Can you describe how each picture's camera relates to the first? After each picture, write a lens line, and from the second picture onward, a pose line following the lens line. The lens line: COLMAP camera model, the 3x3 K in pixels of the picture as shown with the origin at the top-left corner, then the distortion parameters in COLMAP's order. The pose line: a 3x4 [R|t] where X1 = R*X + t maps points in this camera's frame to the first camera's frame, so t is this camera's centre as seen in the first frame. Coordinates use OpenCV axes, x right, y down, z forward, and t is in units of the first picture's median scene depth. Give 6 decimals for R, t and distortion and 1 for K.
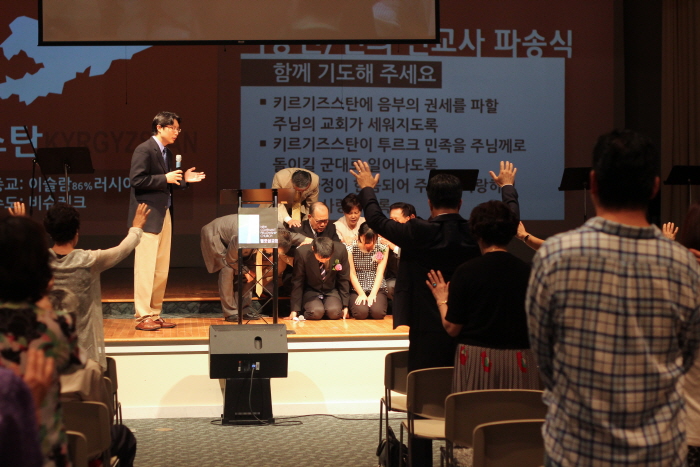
lens RADIAL K [[2014.4, 0, 350.0], [0, 2014.4, 233.5], [0, 0, 1]] dist [-0.093462, -0.488867]
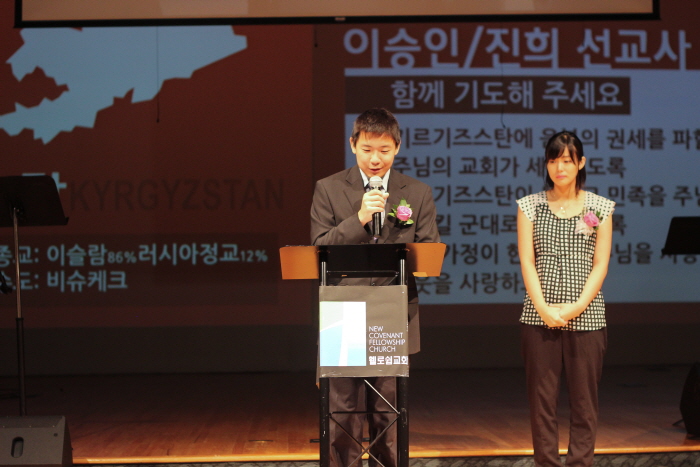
lens RADIAL K [[2014.4, 0, 350.0], [0, 2014.4, 233.5], [0, 0, 1]] dist [-0.093462, -0.488867]
pose [[0.998312, -0.007362, -0.057613, -0.012241], [0.005106, 0.999218, -0.039202, -0.003751], [0.057856, 0.038841, 0.997569, 0.297600]]
